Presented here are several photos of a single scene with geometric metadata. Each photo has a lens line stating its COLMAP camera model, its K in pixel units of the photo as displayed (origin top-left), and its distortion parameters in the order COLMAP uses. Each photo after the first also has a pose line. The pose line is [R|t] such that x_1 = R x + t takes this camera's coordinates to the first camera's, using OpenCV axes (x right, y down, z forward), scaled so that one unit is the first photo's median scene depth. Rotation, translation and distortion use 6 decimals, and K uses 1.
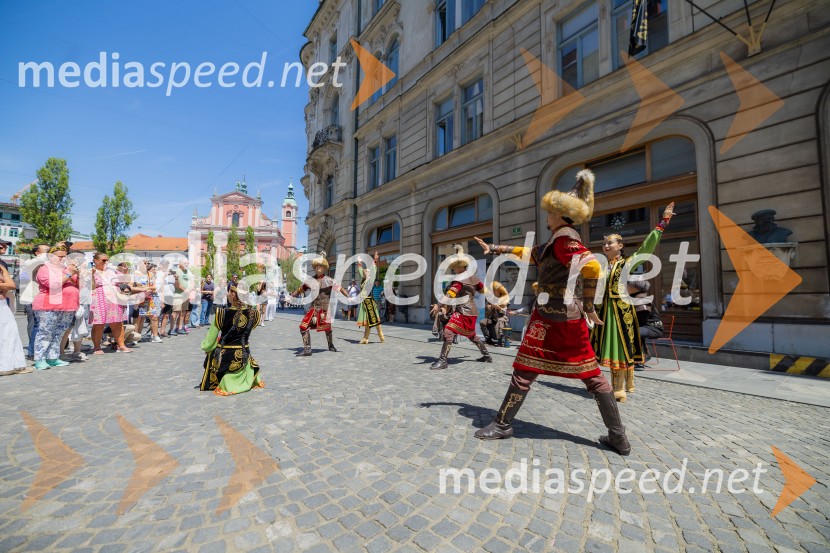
lens RADIAL K [[344.1, 0, 411.1], [0, 344.1, 276.0], [0, 0, 1]] dist [0.001297, -0.000076]
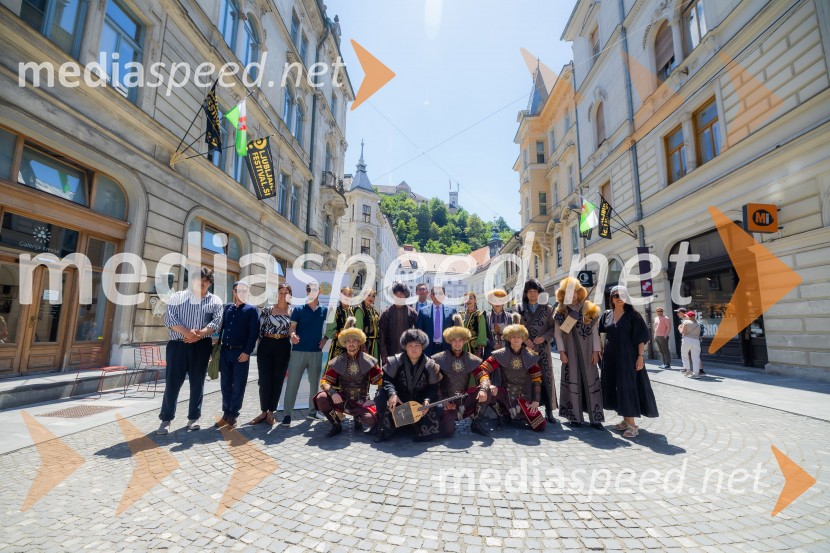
lens RADIAL K [[359.2, 0, 415.0], [0, 359.2, 276.5], [0, 0, 1]] dist [-0.016961, 0.000880]
pose [[-0.765797, 0.070862, 0.639167, -0.406997], [-0.069744, 0.978896, -0.192089, 0.028093], [-0.639289, -0.191679, -0.744693, 0.703148]]
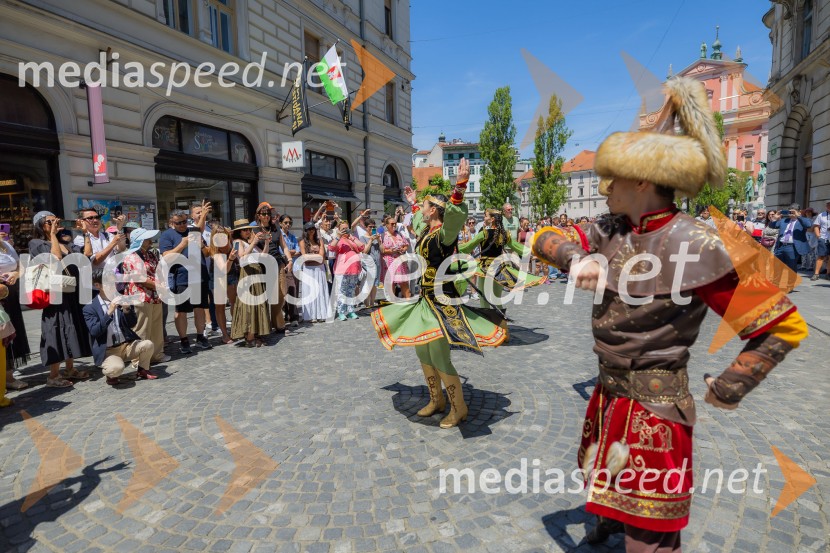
lens RADIAL K [[478.3, 0, 415.0], [0, 478.3, 276.5], [0, 0, 1]] dist [0.004219, 0.000140]
pose [[0.516568, 0.061375, -0.854044, 0.176203], [0.091176, 0.987814, 0.126136, -0.030609], [0.851378, -0.143026, 0.504677, 0.117889]]
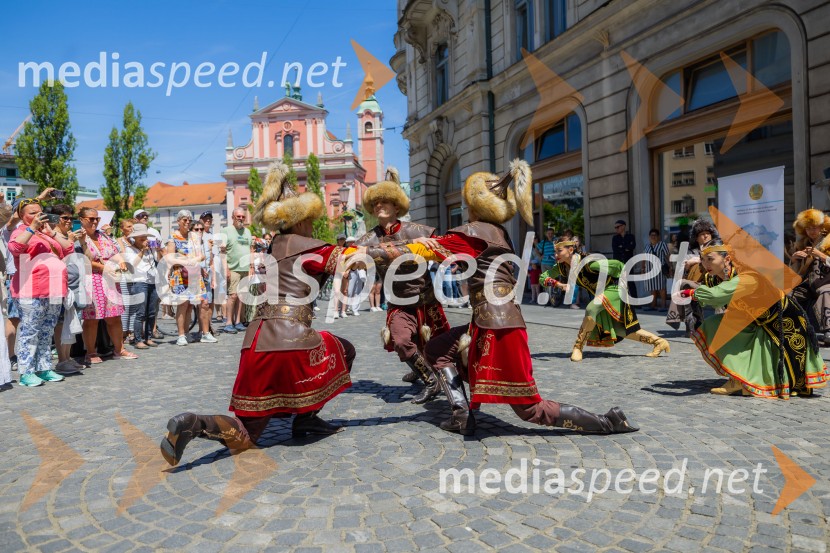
lens RADIAL K [[610.7, 0, 410.8], [0, 610.7, 275.0], [0, 0, 1]] dist [-0.002838, 0.002777]
pose [[0.958330, -0.039540, -0.282913, -0.032820], [0.062182, 0.995500, 0.071503, 0.006250], [0.278812, -0.086116, 0.956477, 0.025014]]
